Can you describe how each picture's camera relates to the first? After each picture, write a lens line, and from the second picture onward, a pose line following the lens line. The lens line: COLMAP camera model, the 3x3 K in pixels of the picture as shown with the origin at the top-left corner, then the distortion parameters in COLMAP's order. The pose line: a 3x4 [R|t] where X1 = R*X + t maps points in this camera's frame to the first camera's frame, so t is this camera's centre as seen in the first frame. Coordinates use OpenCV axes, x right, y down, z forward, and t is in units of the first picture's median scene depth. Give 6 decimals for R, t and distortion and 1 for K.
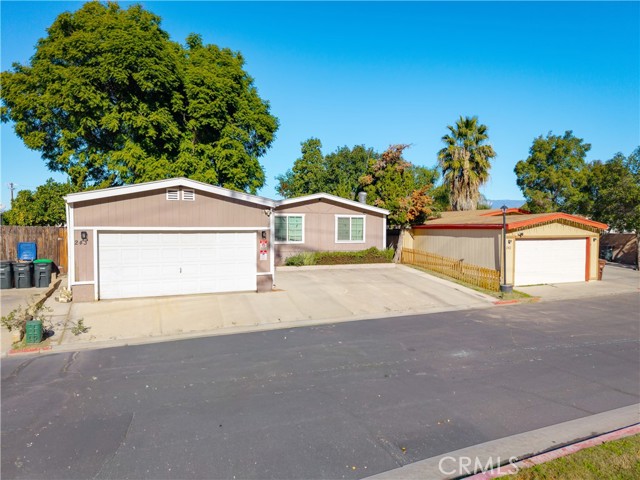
lens RADIAL K [[439.3, 0, 323.1], [0, 439.3, 253.6], [0, 0, 1]] dist [0.026231, -0.012926]
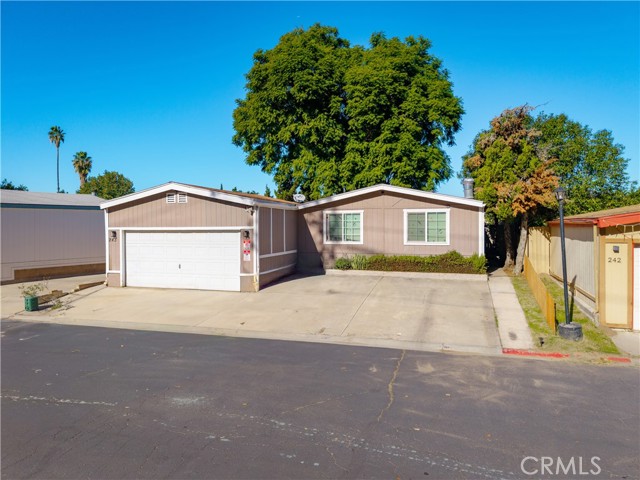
lens RADIAL K [[439.3, 0, 316.9], [0, 439.3, 244.4], [0, 0, 1]] dist [0.026231, -0.012926]
pose [[0.734038, 0.021595, -0.678765, 0.444144], [-0.031847, 0.999489, -0.002642, -0.016207], [0.678362, 0.023556, 0.734351, 0.280156]]
